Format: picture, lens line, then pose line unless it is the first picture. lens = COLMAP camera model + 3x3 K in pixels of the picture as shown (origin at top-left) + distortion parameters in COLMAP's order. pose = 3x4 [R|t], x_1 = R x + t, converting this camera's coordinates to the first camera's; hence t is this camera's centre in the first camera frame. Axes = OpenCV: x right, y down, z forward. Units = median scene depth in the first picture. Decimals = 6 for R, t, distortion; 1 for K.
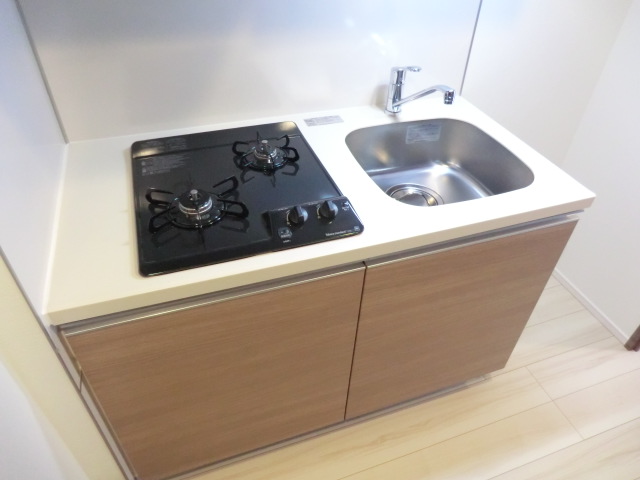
lens RADIAL K [[459.5, 0, 320.0], [0, 459.5, 240.0], [0, 0, 1]] dist [-0.118739, 0.128254]
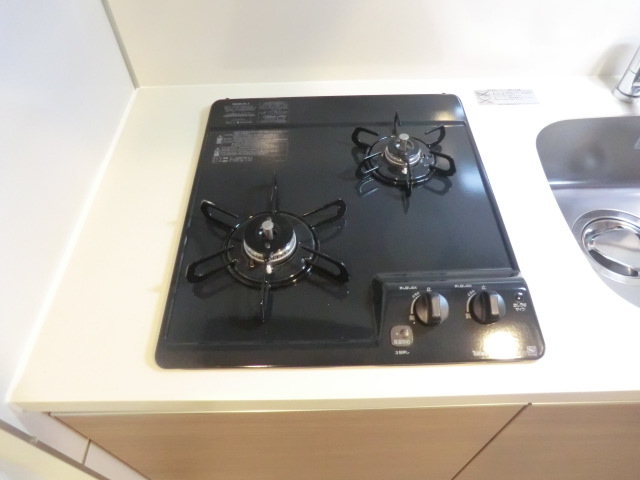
lens RADIAL K [[459.5, 0, 320.0], [0, 459.5, 240.0], [0, 0, 1]] dist [-0.118739, 0.128254]
pose [[0.945532, 0.215669, -0.243838, -0.050180], [-0.164980, 0.963203, 0.212184, -0.195756], [0.280627, -0.160398, 0.946320, 0.375536]]
